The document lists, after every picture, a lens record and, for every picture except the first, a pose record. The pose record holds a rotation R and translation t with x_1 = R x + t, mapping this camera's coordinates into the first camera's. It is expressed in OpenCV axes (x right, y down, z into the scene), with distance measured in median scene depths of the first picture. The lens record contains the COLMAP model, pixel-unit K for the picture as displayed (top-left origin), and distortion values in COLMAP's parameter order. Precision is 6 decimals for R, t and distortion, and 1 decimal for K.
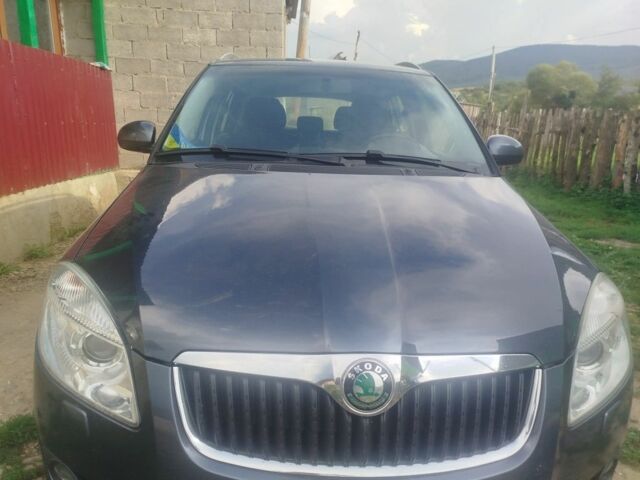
lens RADIAL K [[465.5, 0, 320.0], [0, 465.5, 240.0], [0, 0, 1]] dist [0.005495, 0.002091]
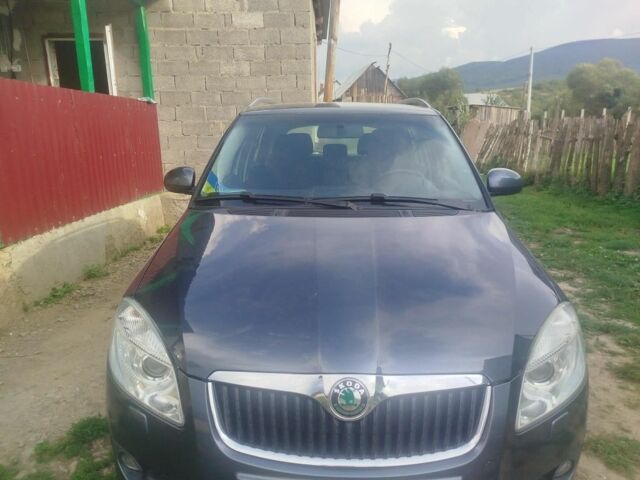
lens RADIAL K [[463.1, 0, 320.0], [0, 463.1, 240.0], [0, 0, 1]] dist [-0.001600, 0.002639]
pose [[0.996538, -0.016512, -0.081477, 0.059923], [0.015269, 0.999758, -0.015846, -0.054790], [0.081718, 0.014547, 0.996549, -0.152601]]
